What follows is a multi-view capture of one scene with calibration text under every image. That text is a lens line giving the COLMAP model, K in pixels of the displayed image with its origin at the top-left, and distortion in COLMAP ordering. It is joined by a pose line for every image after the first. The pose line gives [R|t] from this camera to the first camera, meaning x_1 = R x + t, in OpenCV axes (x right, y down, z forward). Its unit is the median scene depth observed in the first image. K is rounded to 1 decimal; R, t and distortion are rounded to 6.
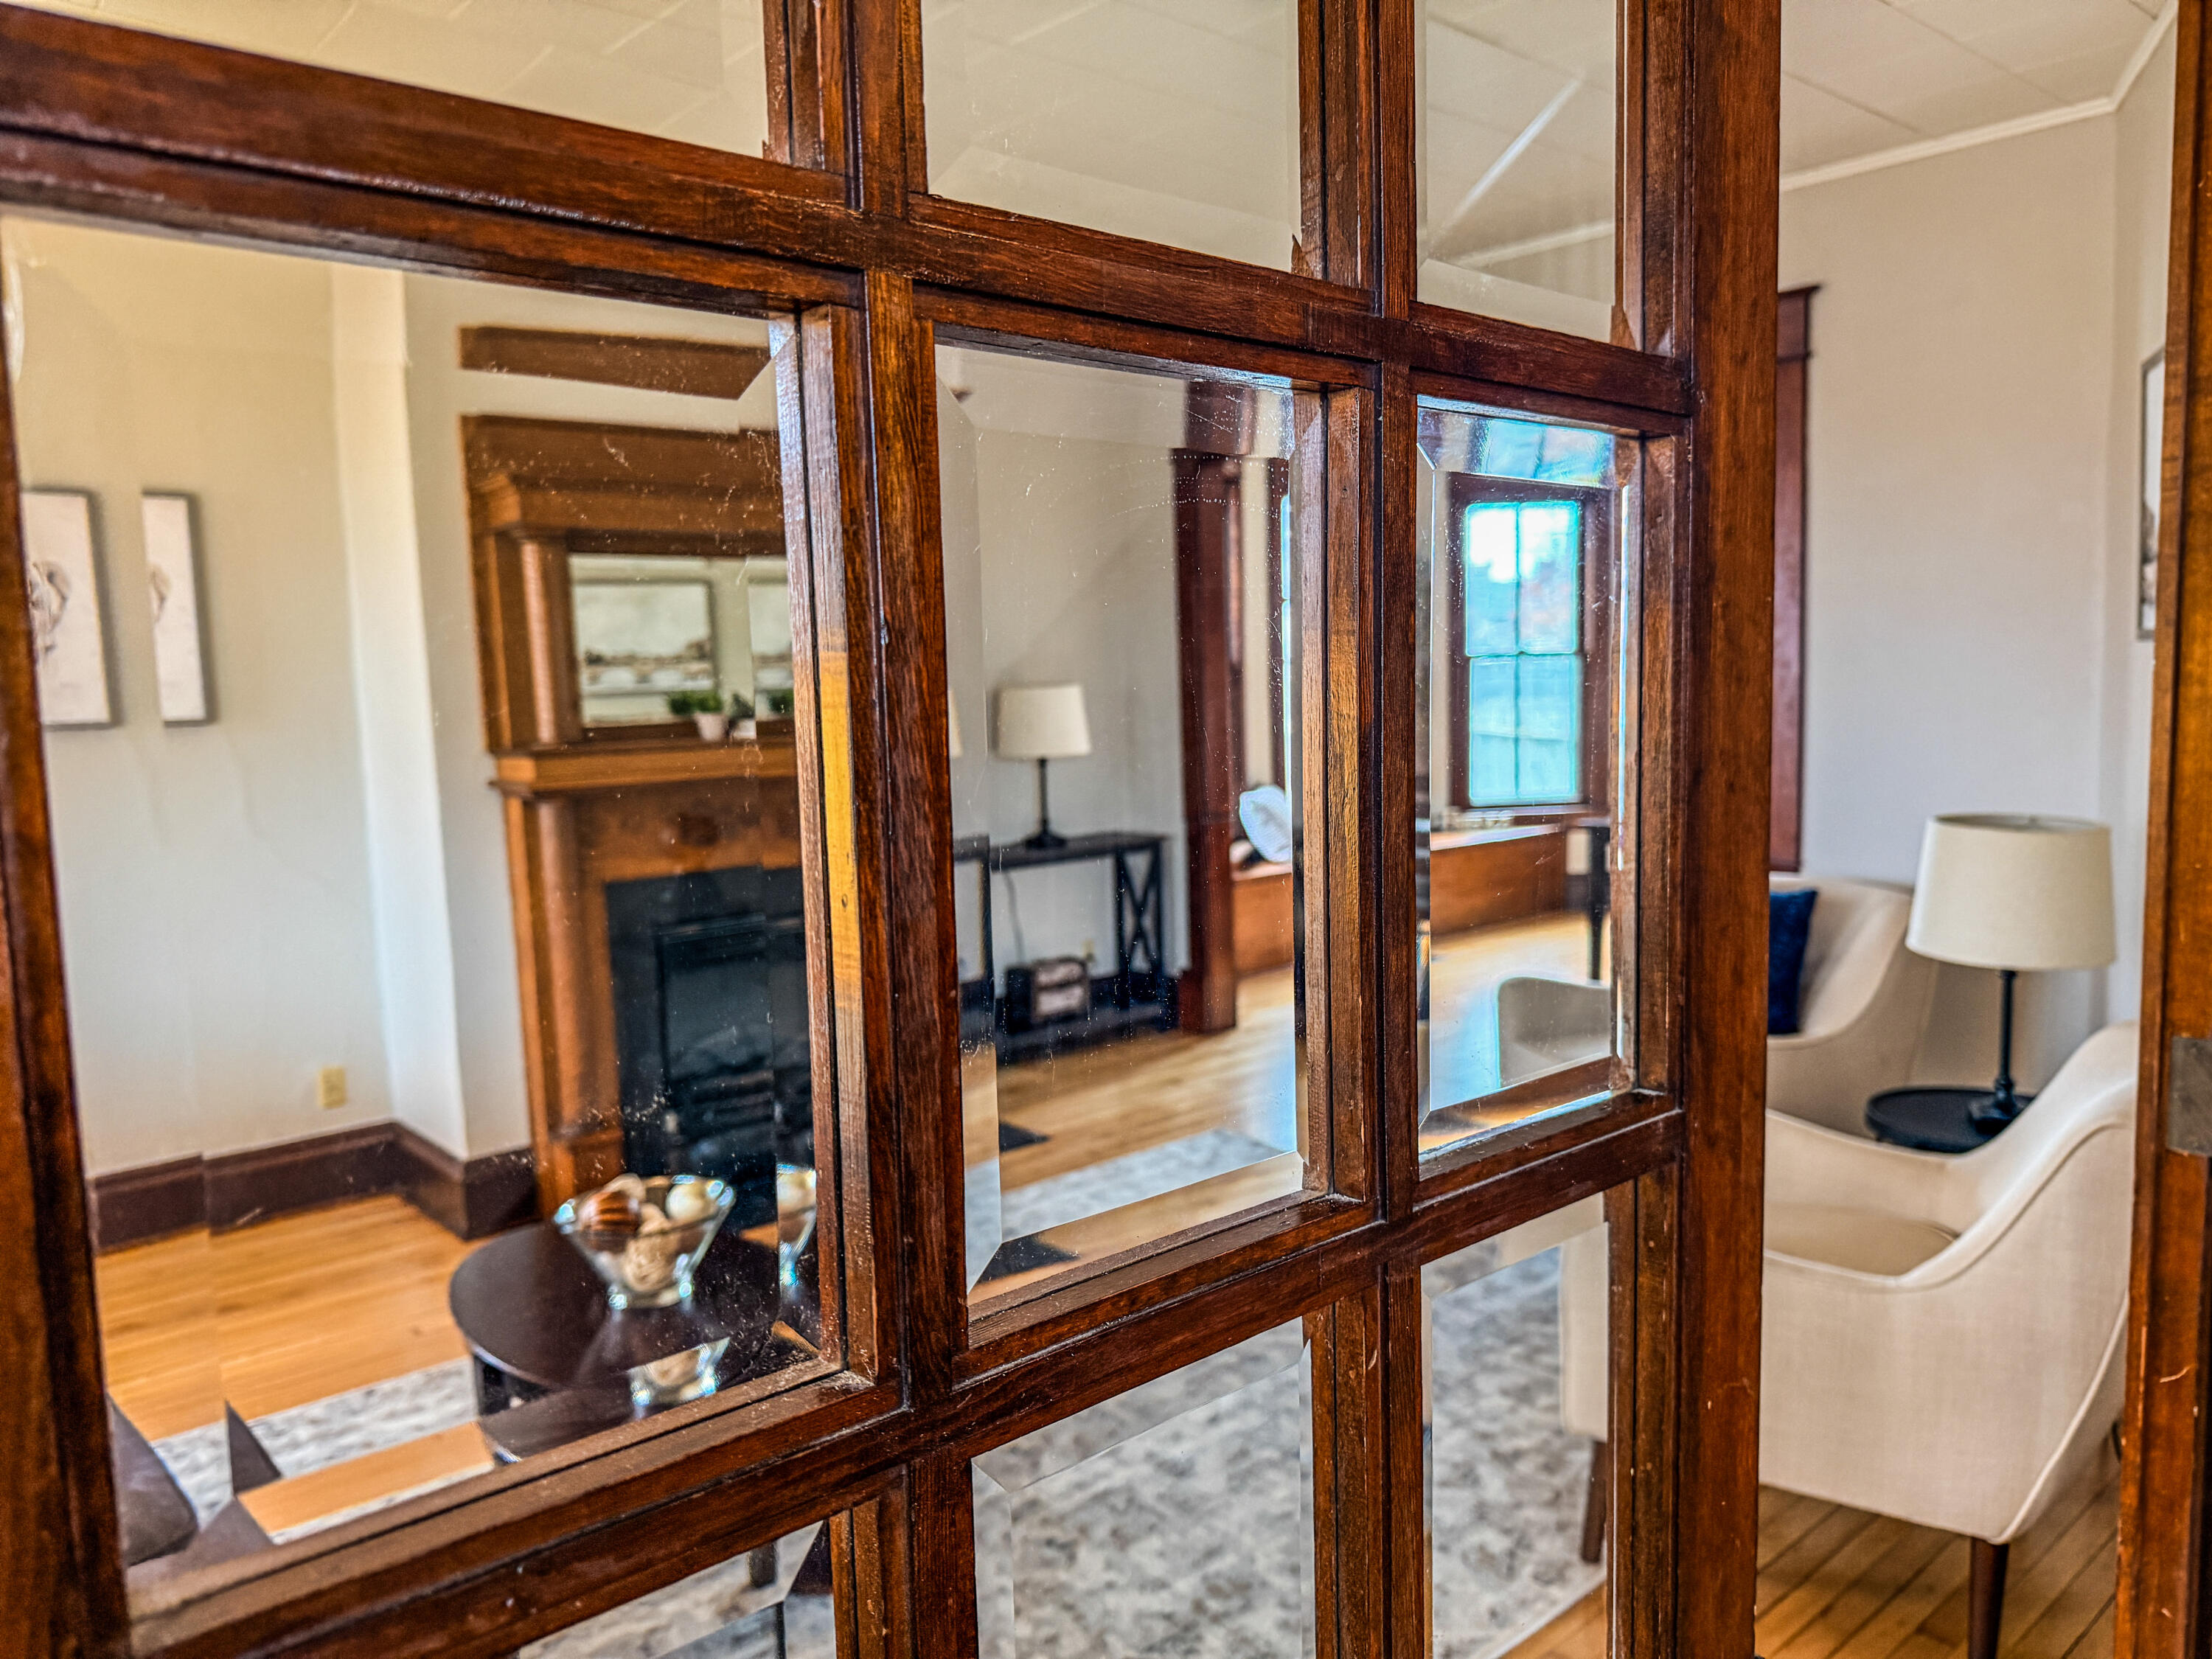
lens RADIAL K [[1576.9, 0, 1105.8], [0, 1576.9, 841.1], [0, 0, 1]] dist [0.109416, -0.227726]
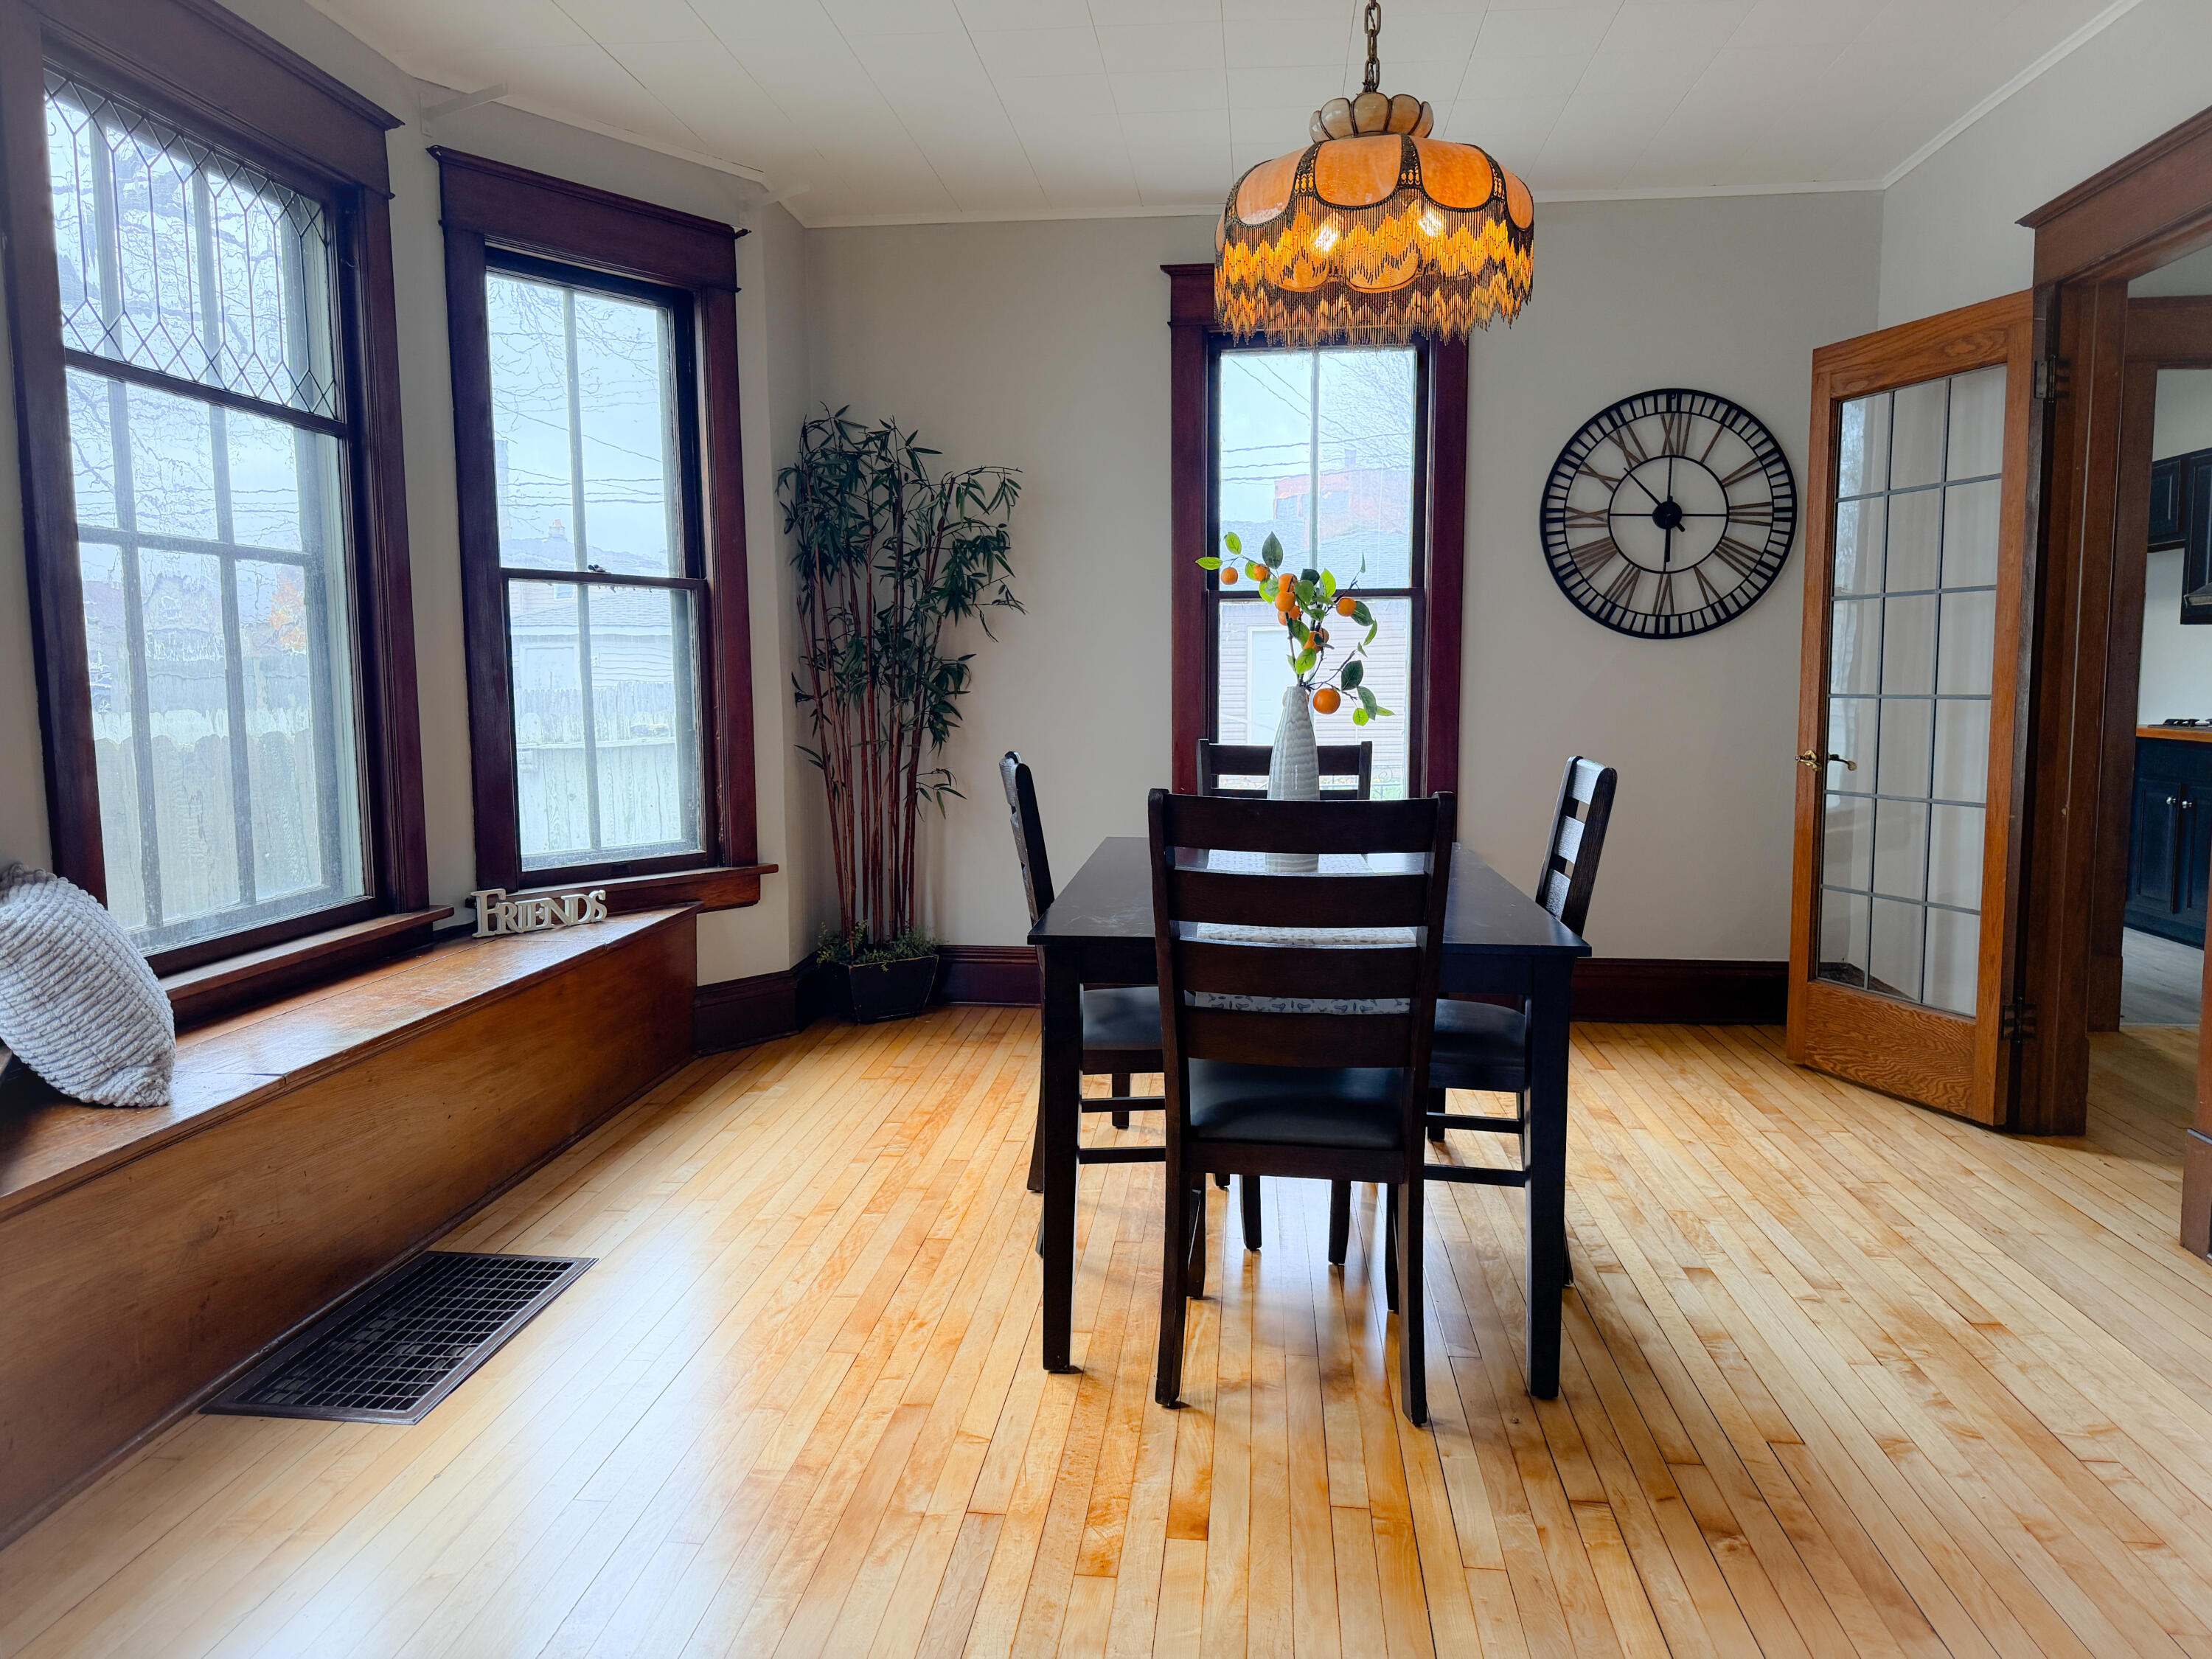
lens RADIAL K [[1568.6, 0, 1100.9], [0, 1568.6, 838.2], [0, 0, 1]] dist [0.030323, -0.031472]
pose [[0.741320, -0.044235, 0.669692, 0.083129], [0.054751, 0.998486, 0.005346, -0.059090], [-0.668914, 0.032703, 0.742620, 1.126761]]
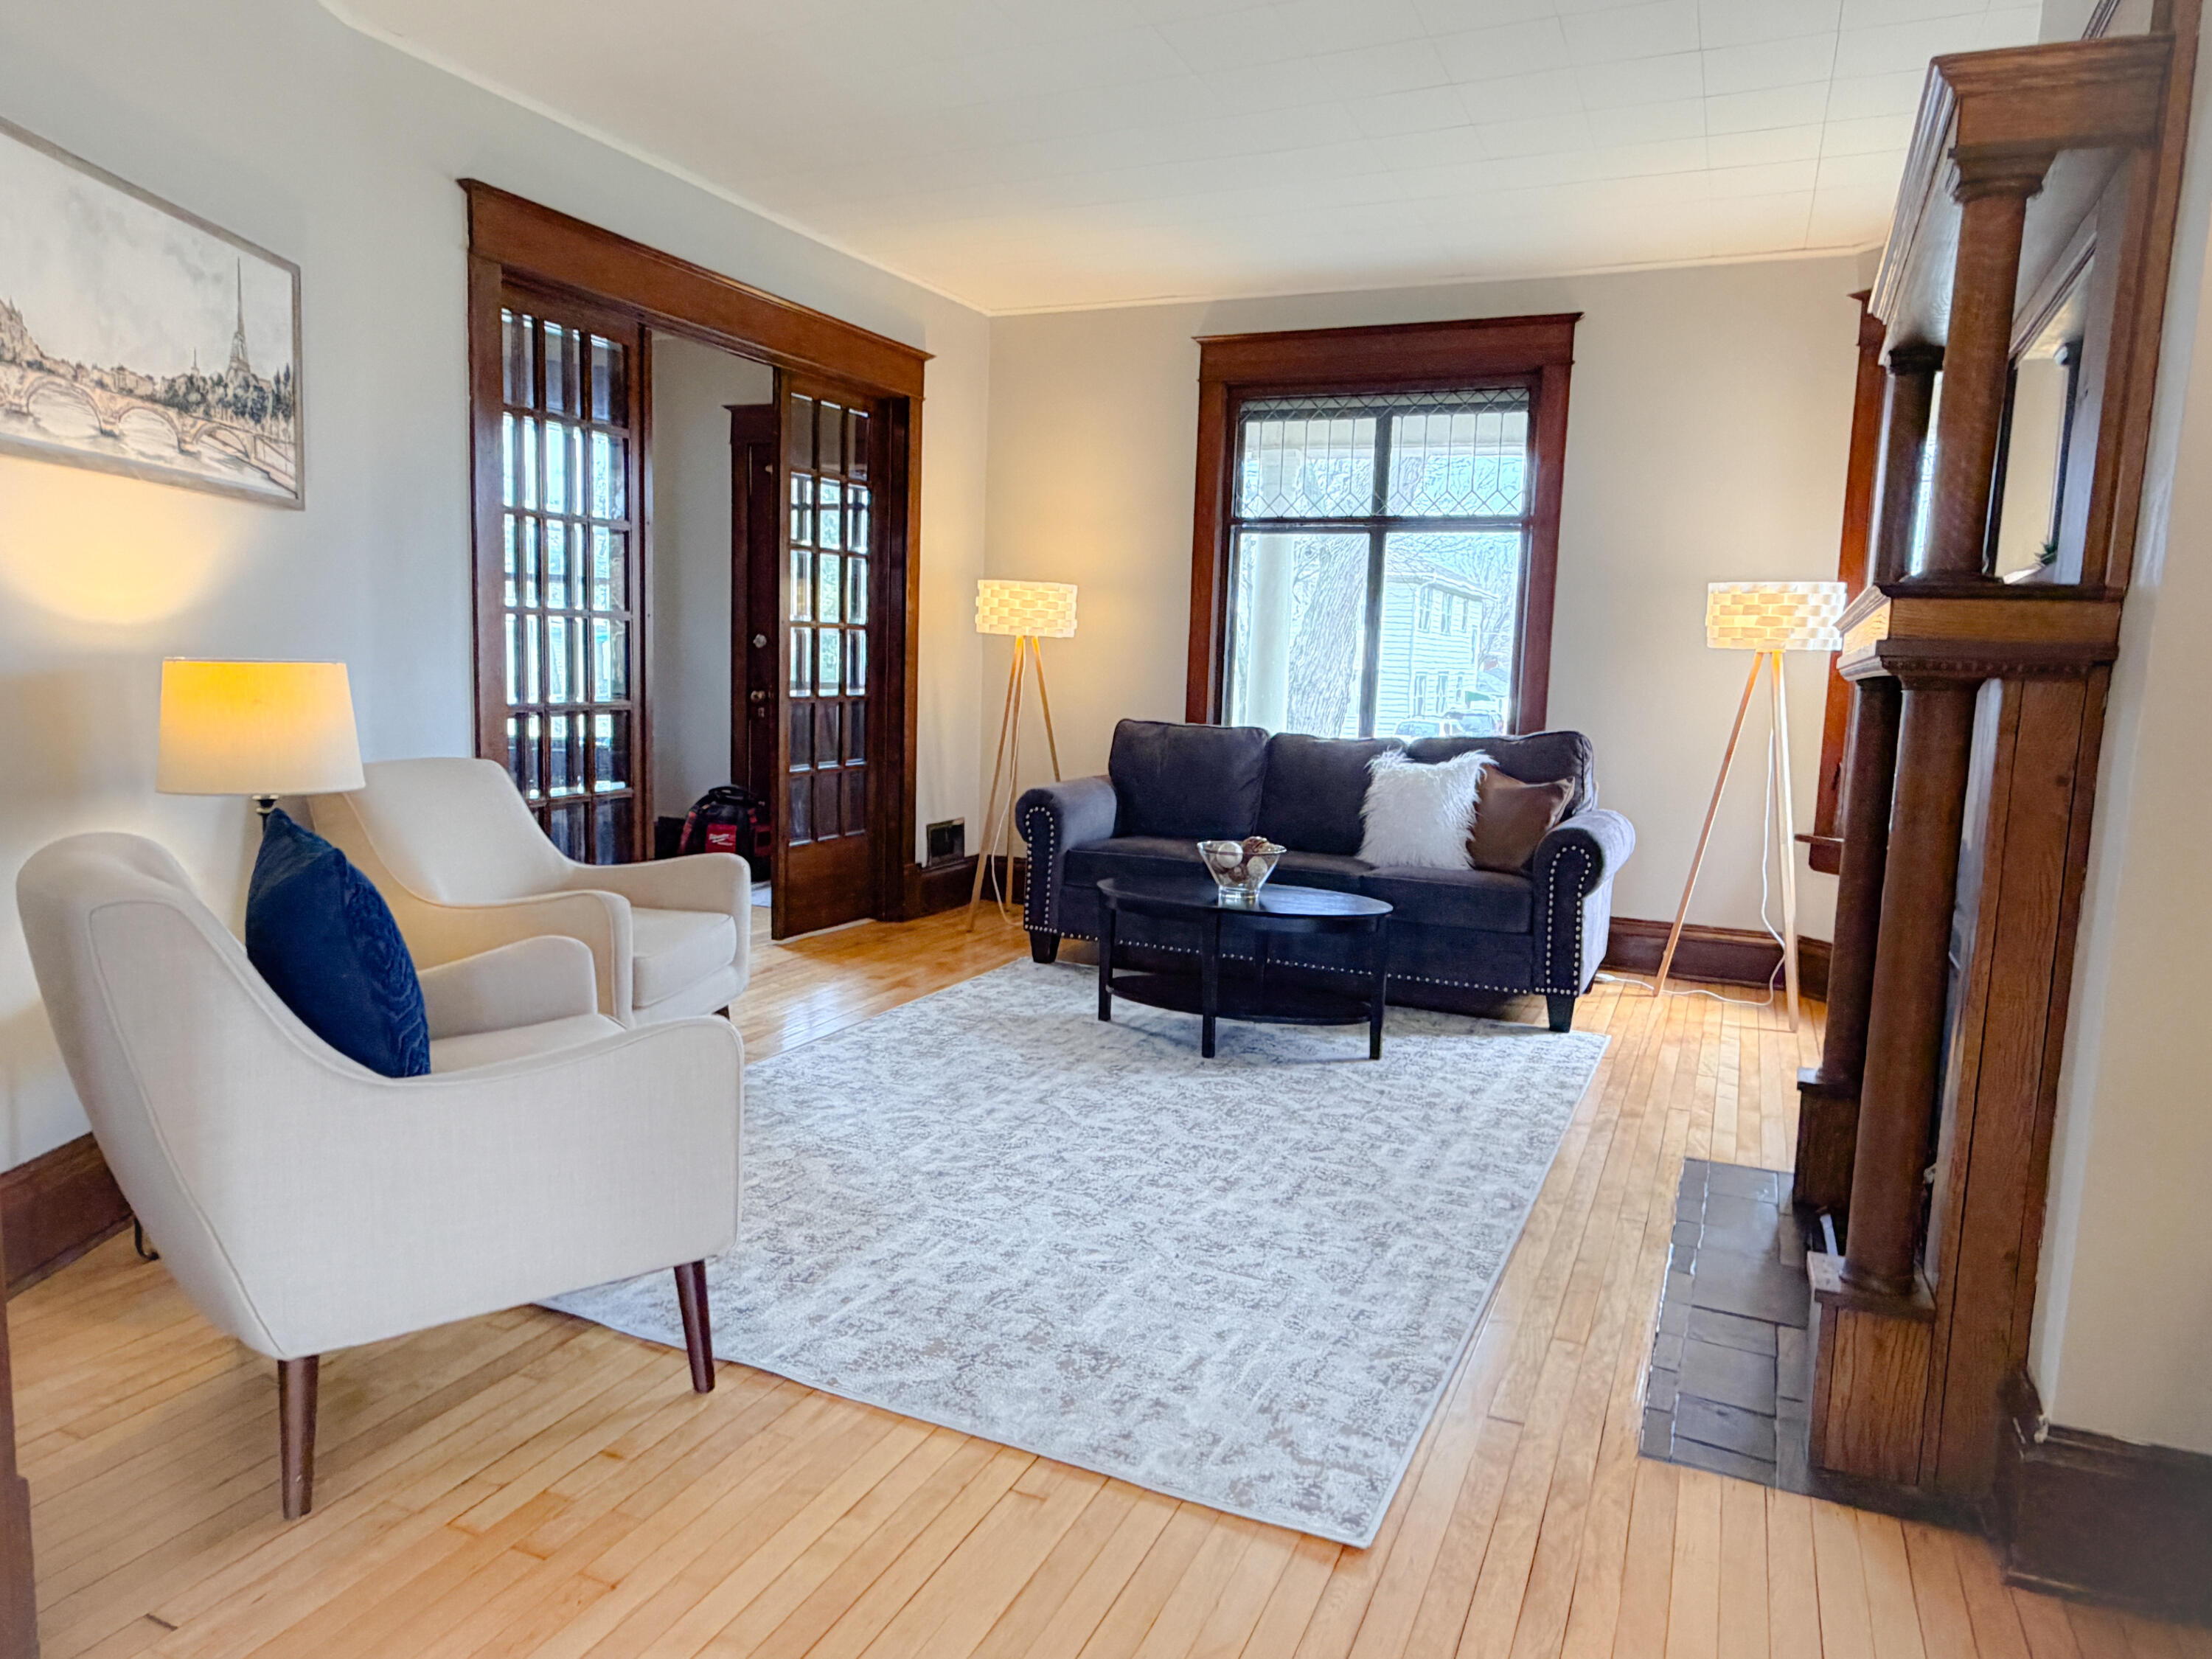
lens RADIAL K [[1433.7, 0, 1086.2], [0, 1433.7, 828.2], [0, 0, 1]] dist [0.000945, 0.001832]
pose [[-0.917739, 0.047181, -0.394373, 0.339873], [-0.047410, 0.972808, 0.226711, -0.103951], [0.394345, 0.226759, -0.890546, 1.531558]]
